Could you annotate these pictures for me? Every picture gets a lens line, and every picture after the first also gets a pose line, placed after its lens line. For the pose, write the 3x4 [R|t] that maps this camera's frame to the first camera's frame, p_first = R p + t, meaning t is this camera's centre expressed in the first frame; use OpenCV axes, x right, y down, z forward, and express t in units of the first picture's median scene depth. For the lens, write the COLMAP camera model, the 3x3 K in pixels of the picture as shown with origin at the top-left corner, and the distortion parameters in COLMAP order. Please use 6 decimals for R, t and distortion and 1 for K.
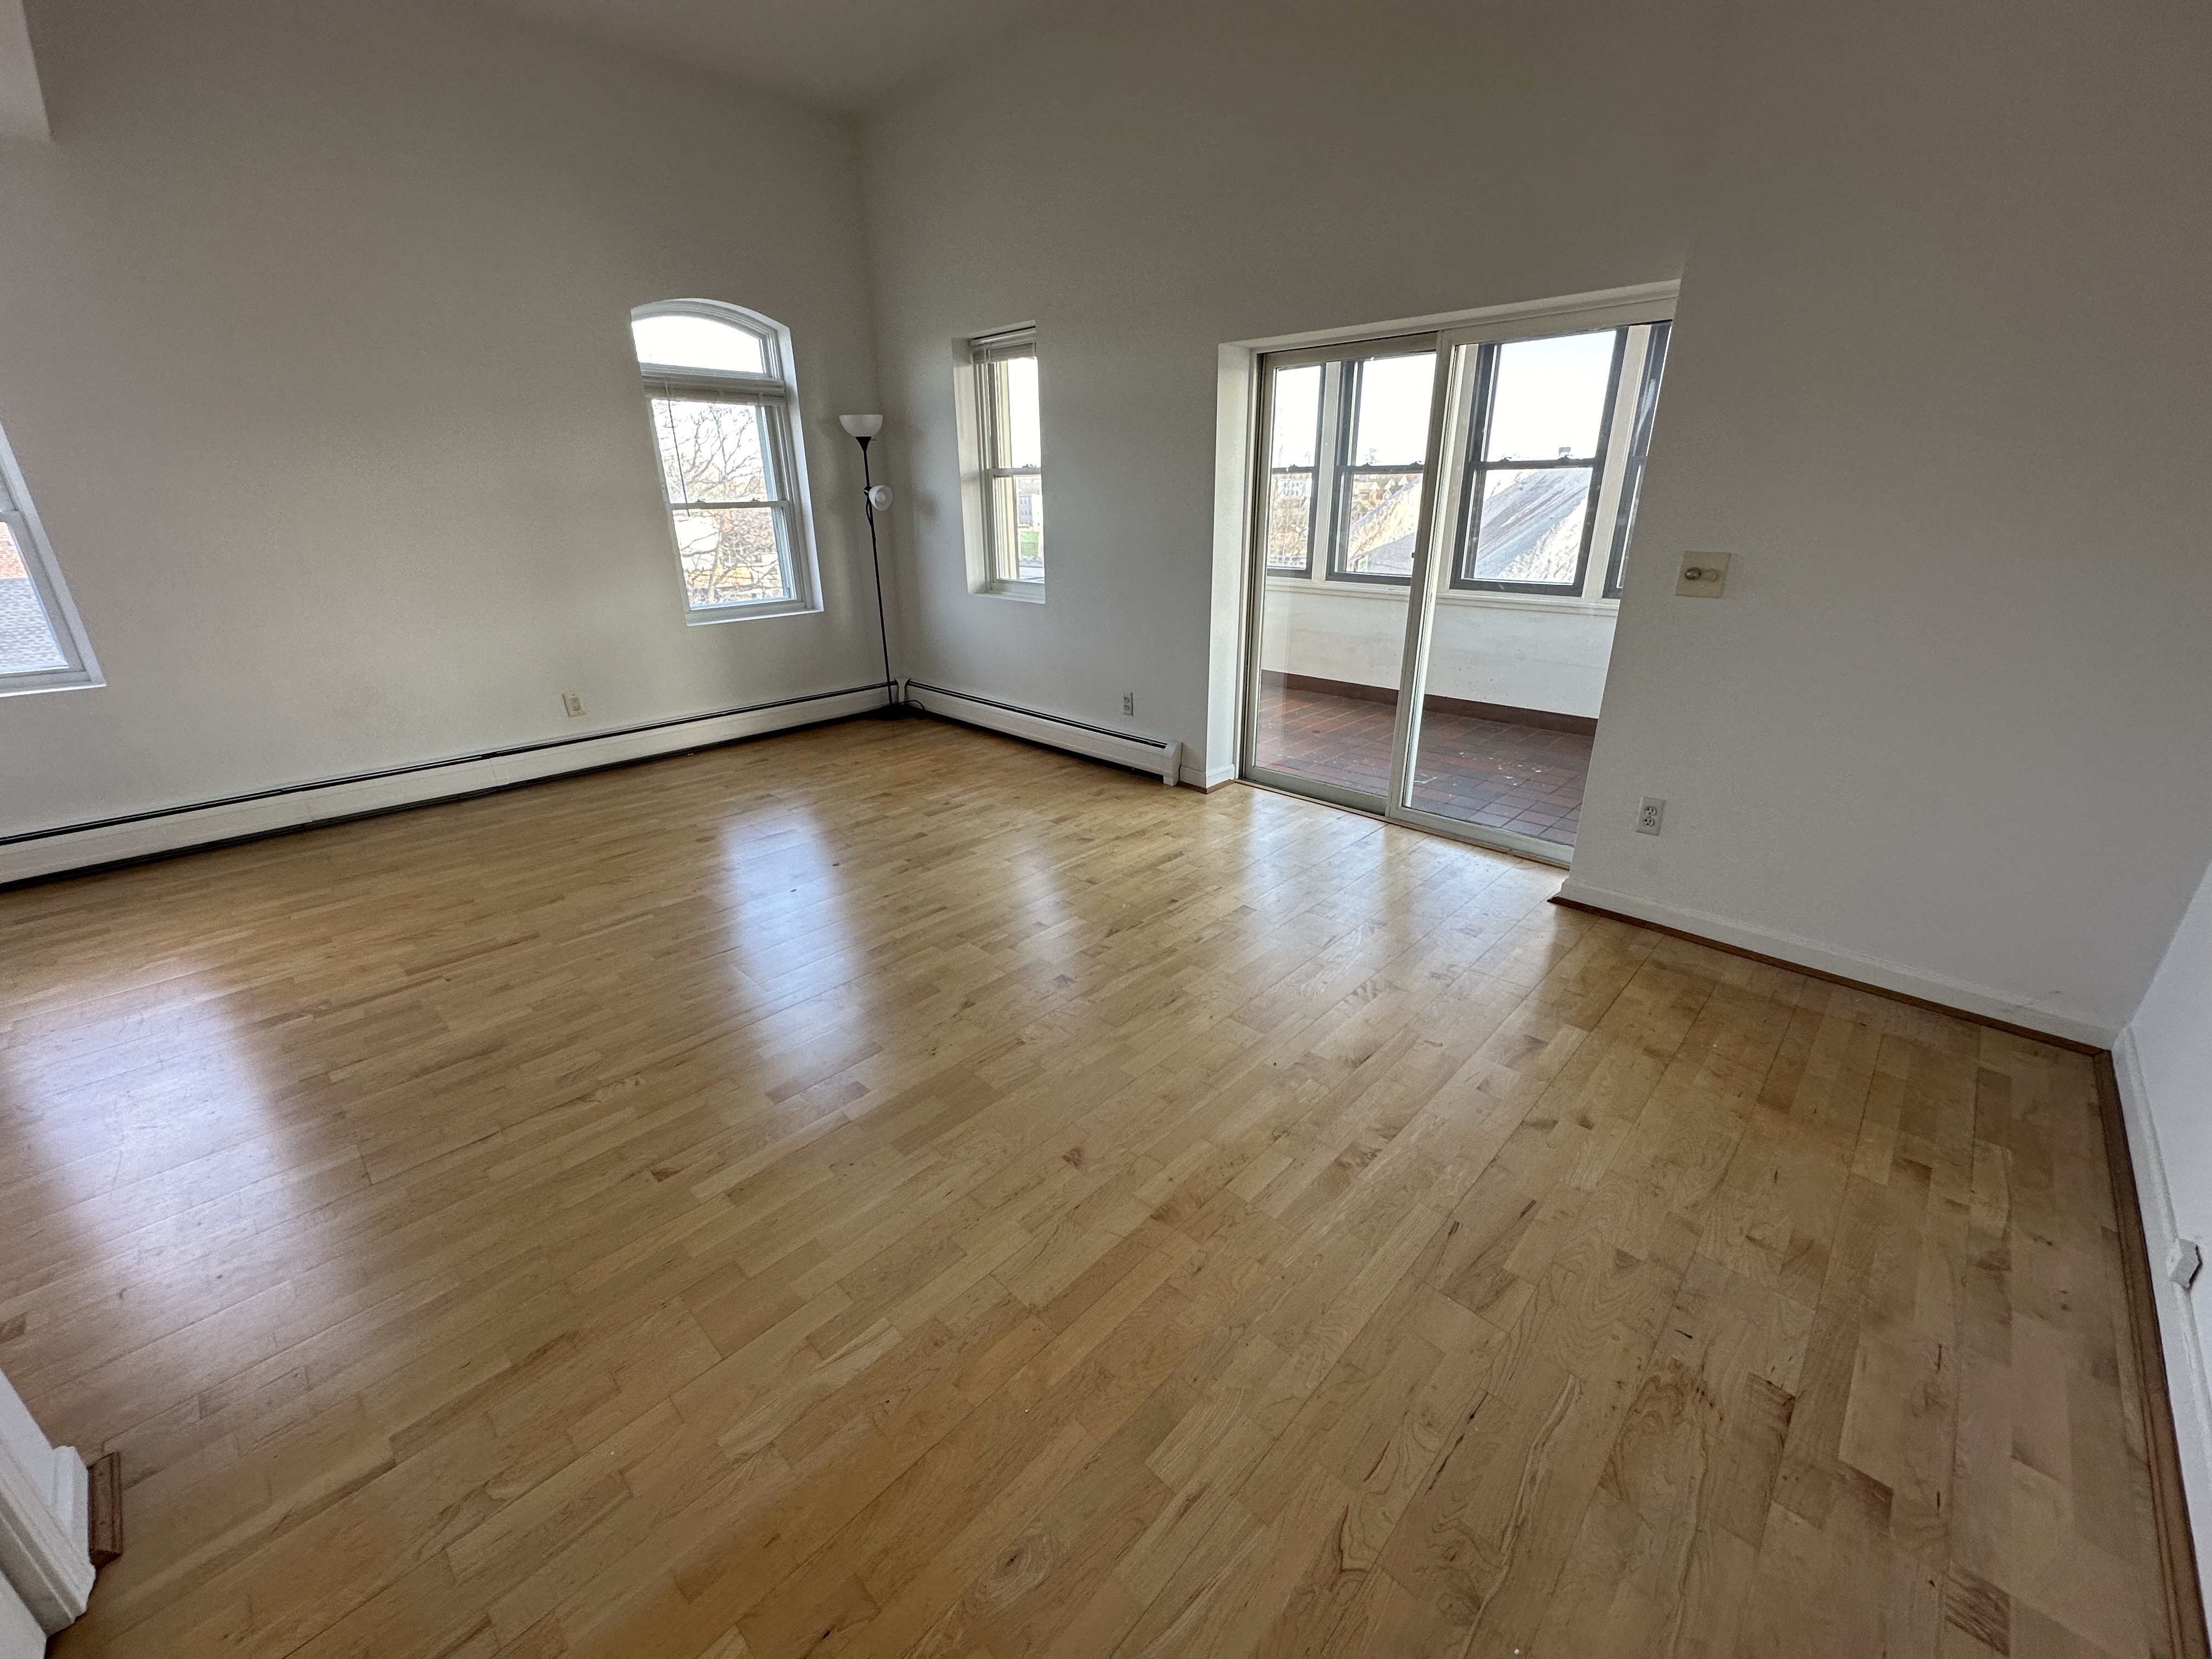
lens RADIAL K [[880.9, 0, 1108.9], [0, 880.9, 828.9], [0, 0, 1]] dist [0.000008, -0.000101]
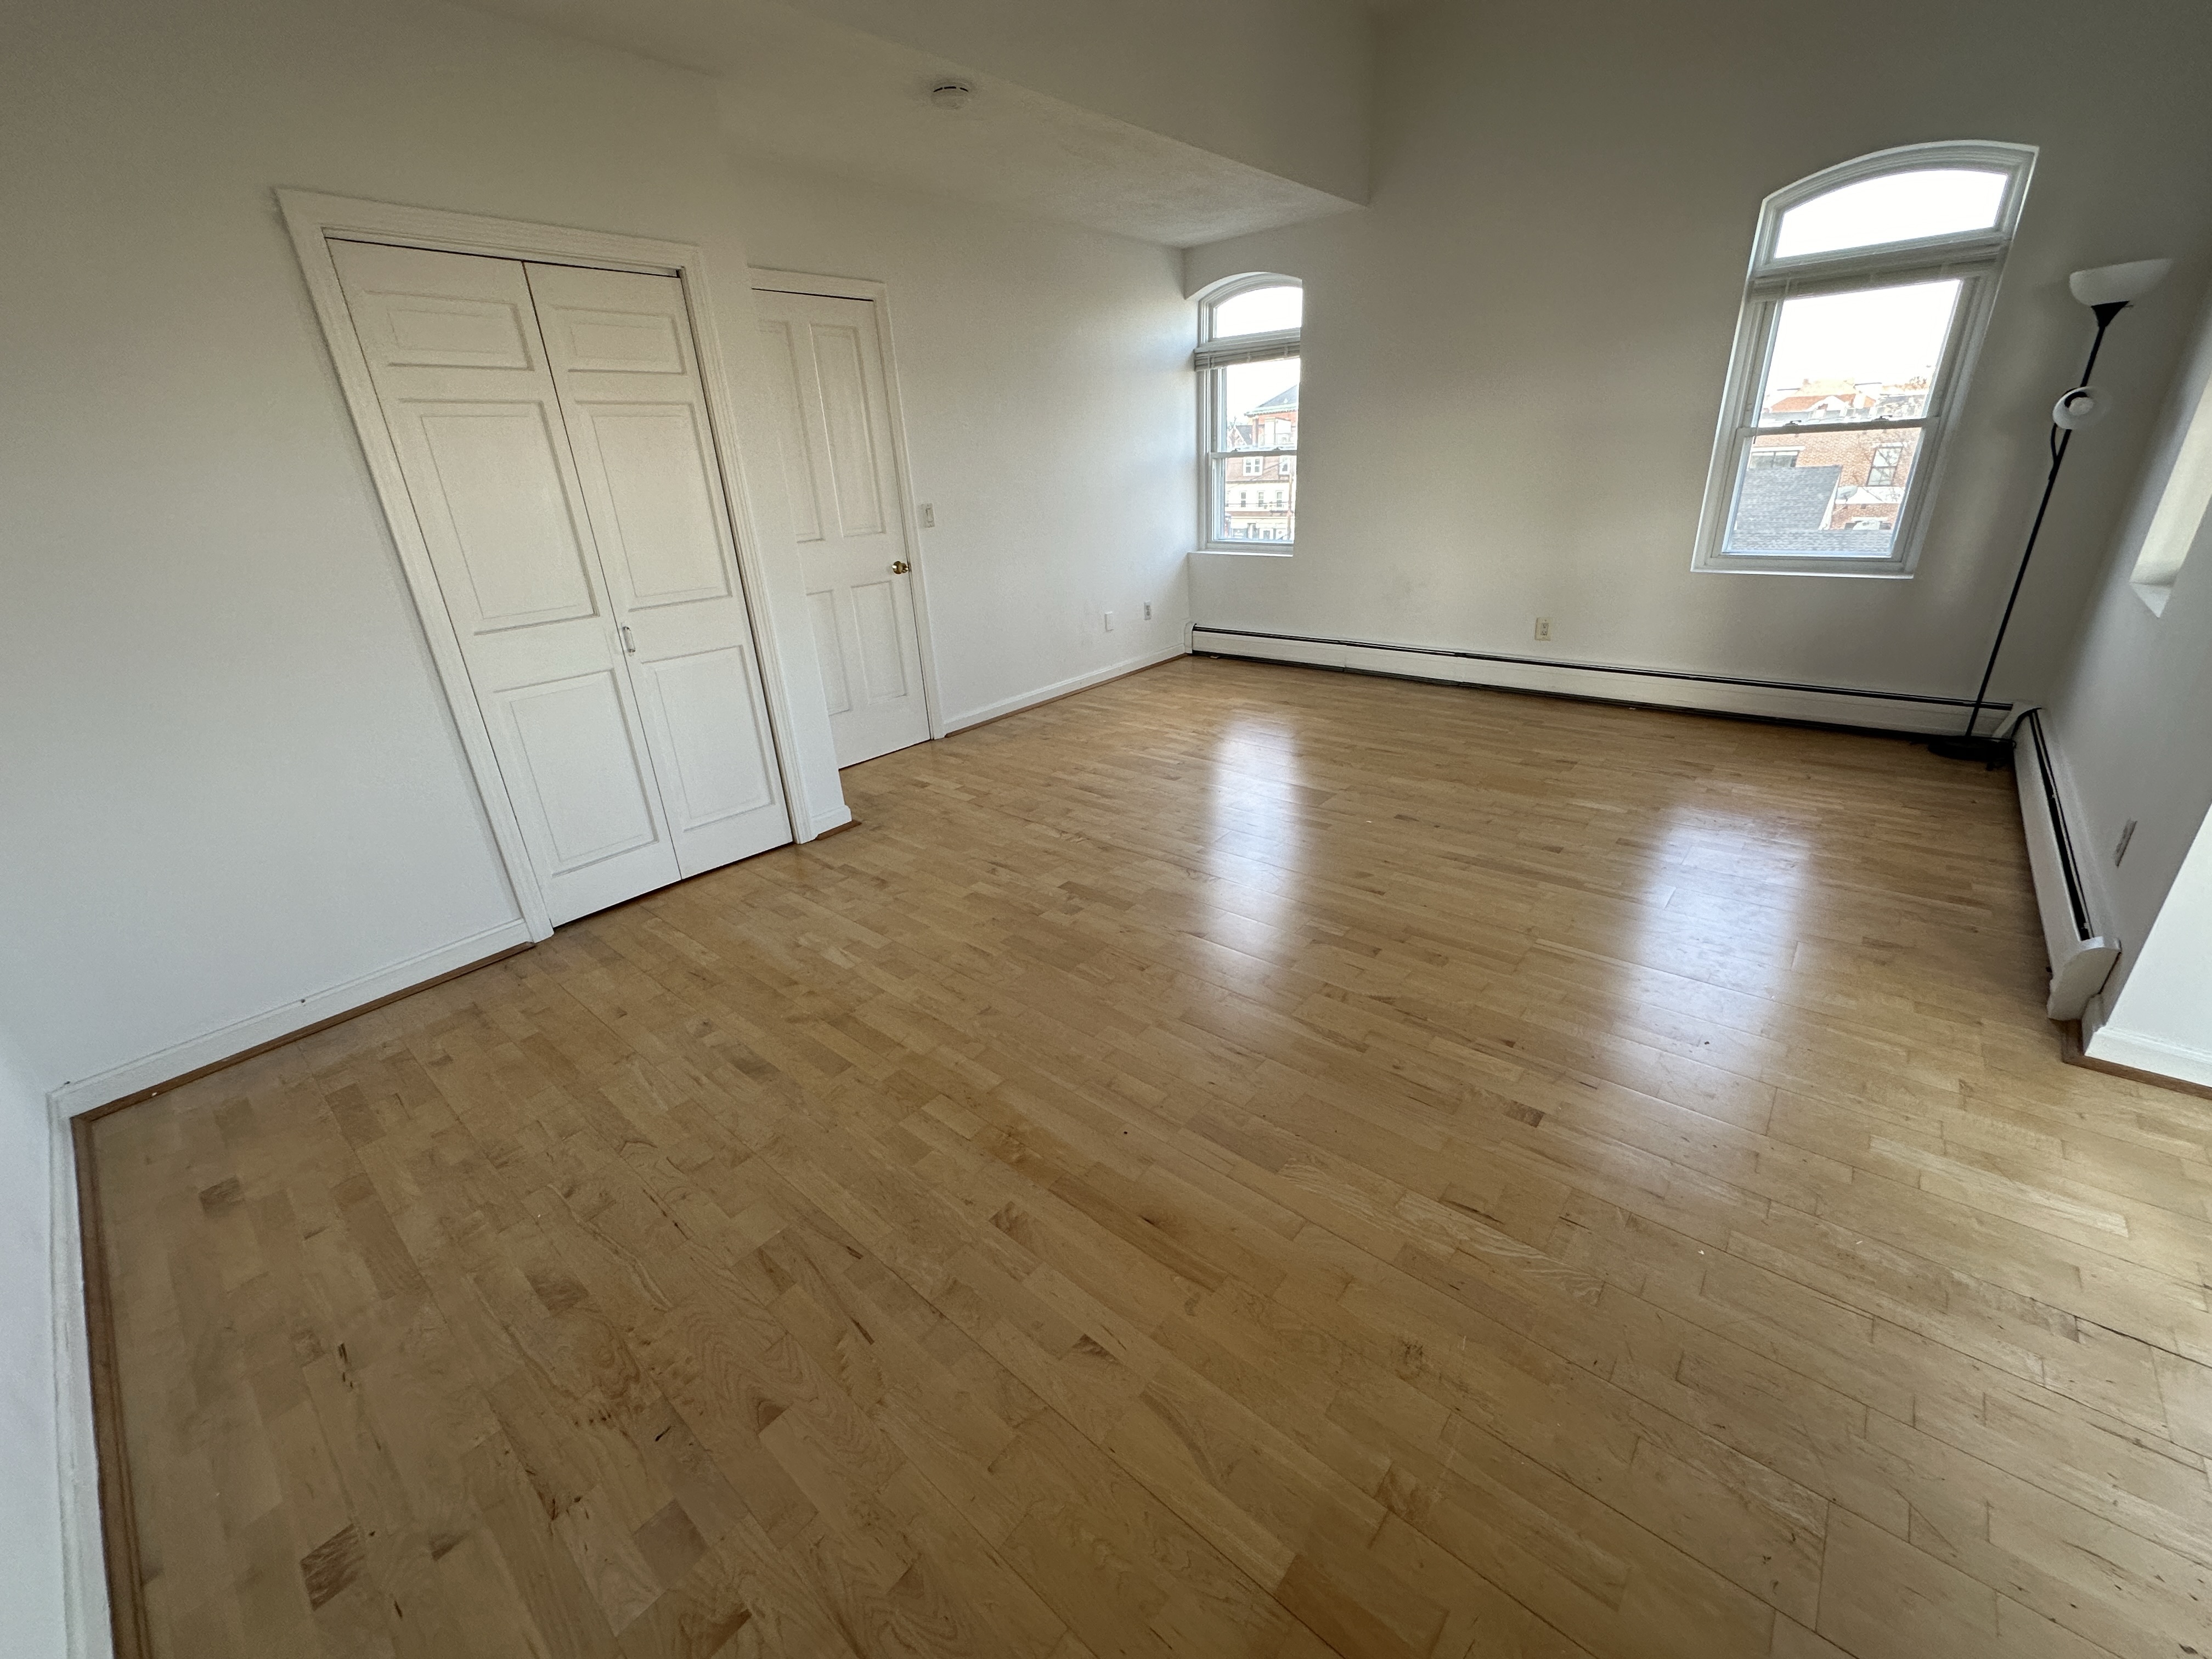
lens RADIAL K [[883.6, 0, 1098.9], [0, 883.6, 821.9], [0, 0, 1]] dist [-0.000325, -0.000035]
pose [[0.053203, 0.389699, -0.919404, 0.465150], [-0.310468, 0.881533, 0.355681, -0.160681], [0.949094, 0.266522, 0.167889, 0.407198]]
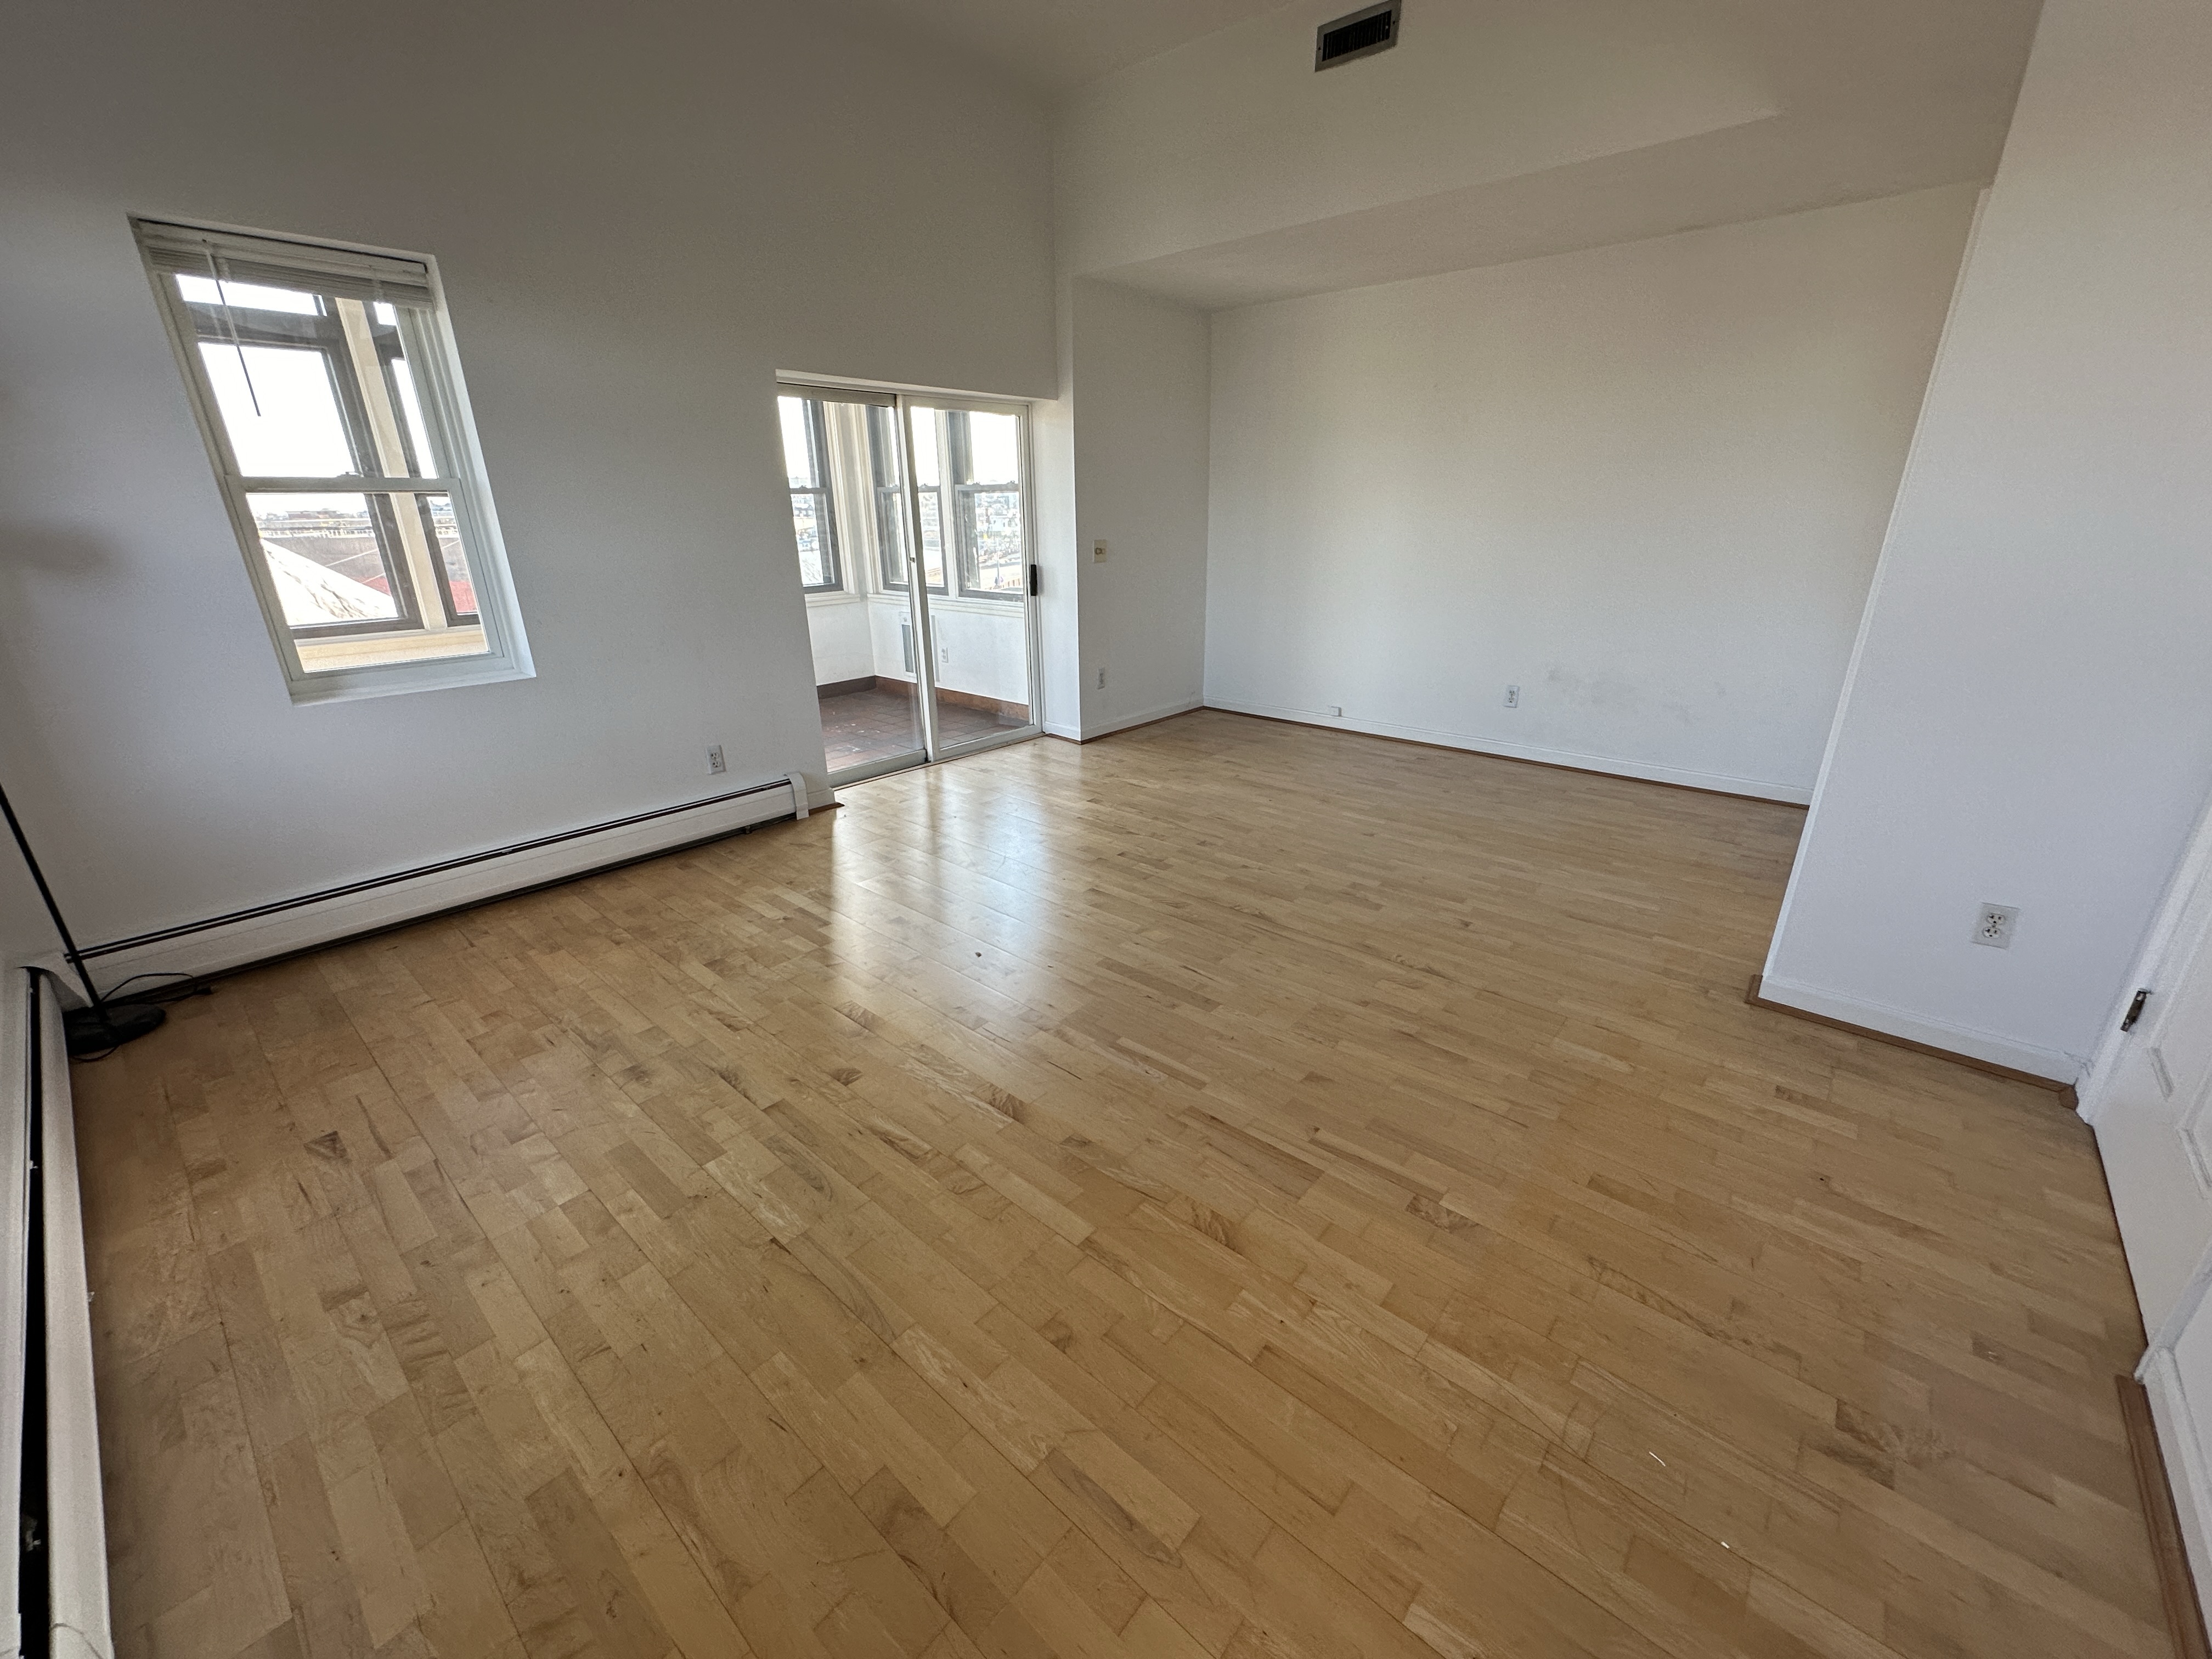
lens RADIAL K [[893.7, 0, 1117.3], [0, 893.7, 842.0], [0, 0, 1]] dist [0.000155, 0.000046]
pose [[-0.064565, -0.345452, 0.936213, -0.891120], [0.368110, 0.863763, 0.344105, -0.243257], [-0.927538, 0.366846, 0.071395, 0.653869]]
